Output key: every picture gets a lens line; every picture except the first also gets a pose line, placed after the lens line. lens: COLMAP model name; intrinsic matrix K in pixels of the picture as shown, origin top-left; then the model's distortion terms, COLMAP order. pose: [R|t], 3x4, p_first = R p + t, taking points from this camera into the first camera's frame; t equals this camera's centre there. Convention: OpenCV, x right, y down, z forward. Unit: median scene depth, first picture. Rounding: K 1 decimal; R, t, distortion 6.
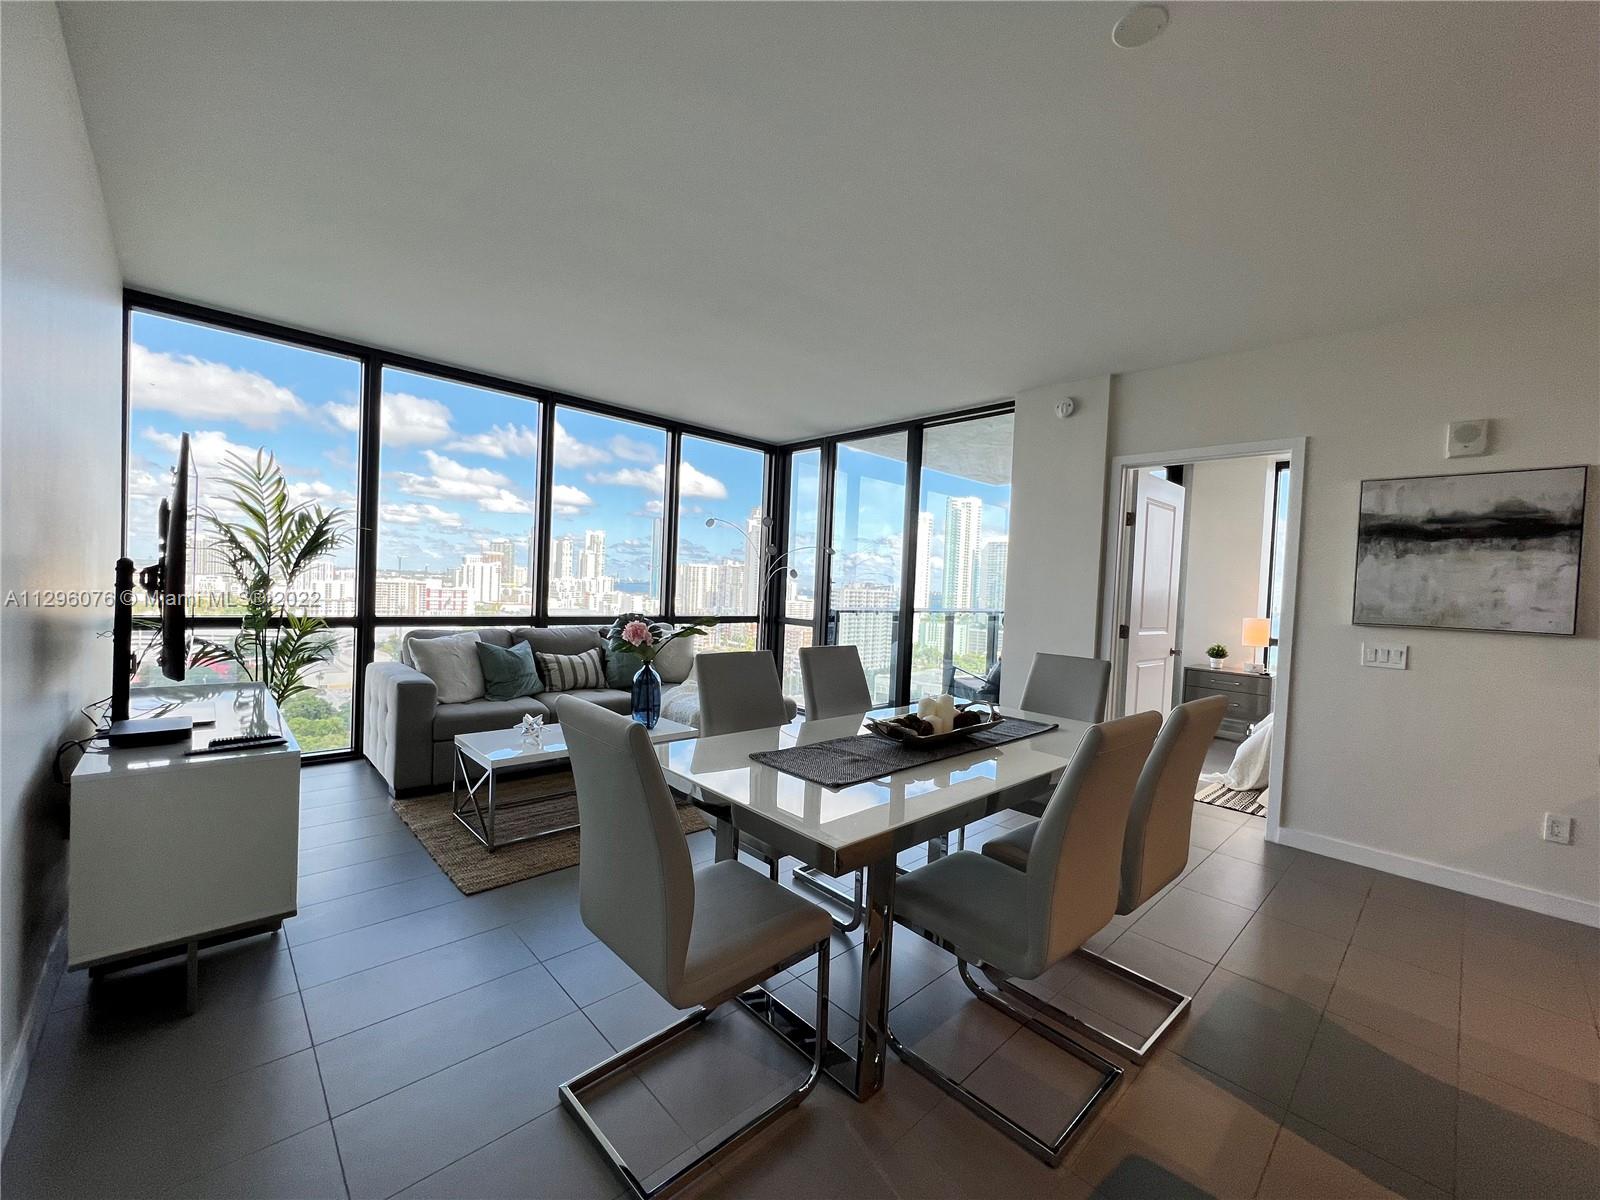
lens RADIAL K [[639.1, 0, 802.9], [0, 639.1, 602.0], [0, 0, 1]] dist [-0.001204, 0.000643]
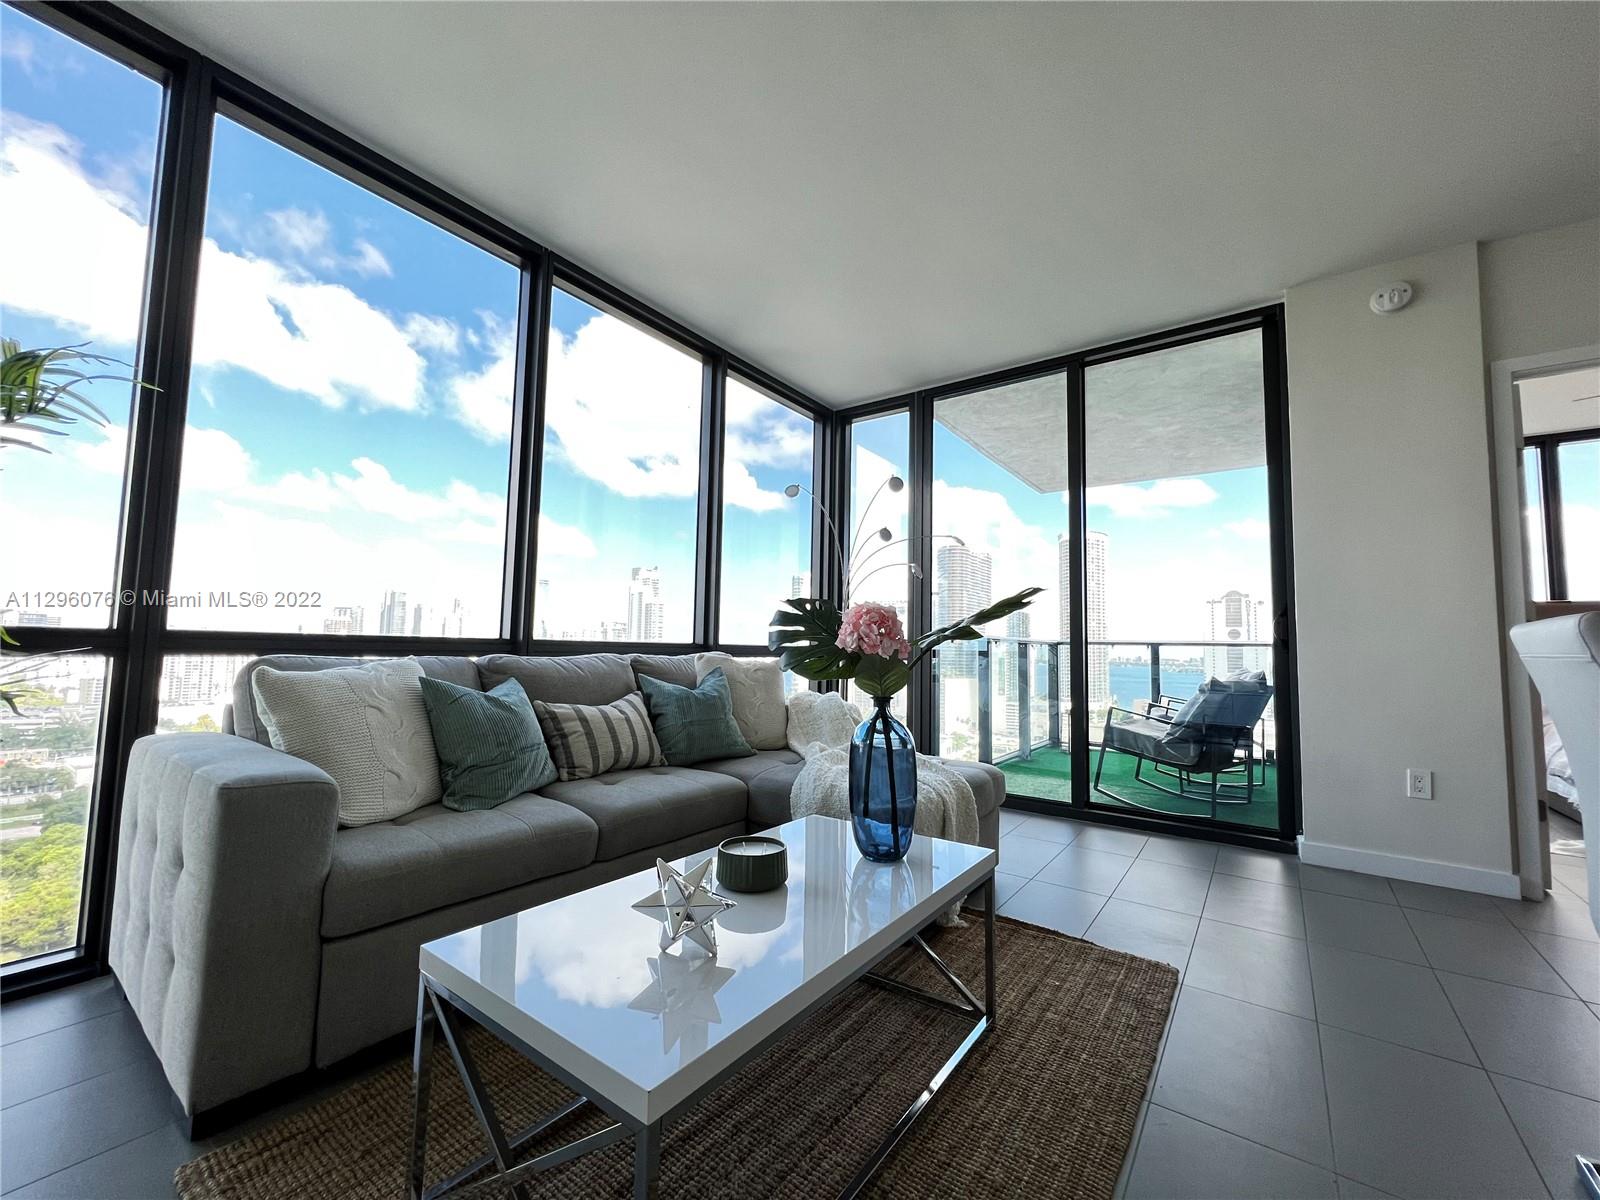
lens RADIAL K [[639.1, 0, 802.9], [0, 639.1, 602.0], [0, 0, 1]] dist [-0.001204, 0.000643]
pose [[0.983853, -0.010503, 0.178672, -0.378384], [0.027348, 0.995376, -0.092080, 0.067335], [-0.176879, 0.095479, 0.979591, 0.586287]]
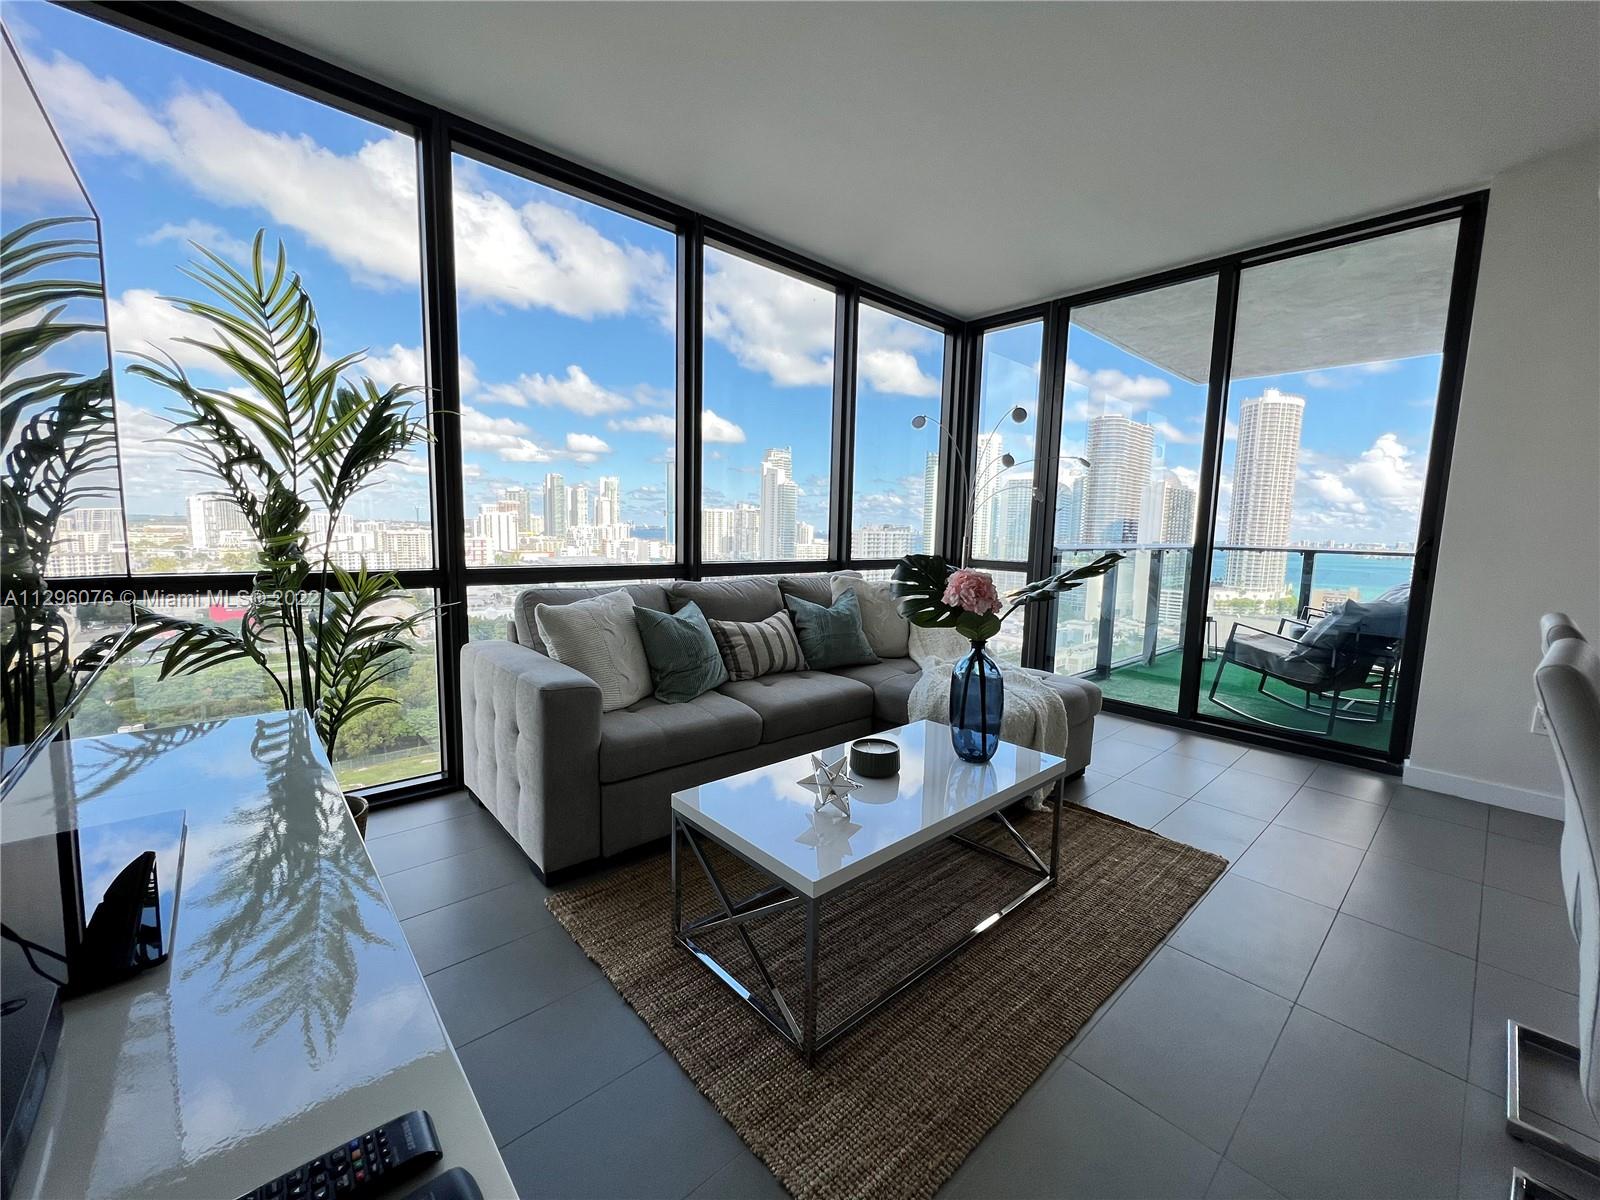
lens RADIAL K [[639.1, 0, 802.9], [0, 639.1, 602.0], [0, 0, 1]] dist [-0.001204, 0.000643]
pose [[0.999504, -0.016803, -0.026633, -0.385636], [0.019091, 0.995927, 0.088123, 0.007462], [0.025044, -0.088588, 0.995753, 0.454336]]
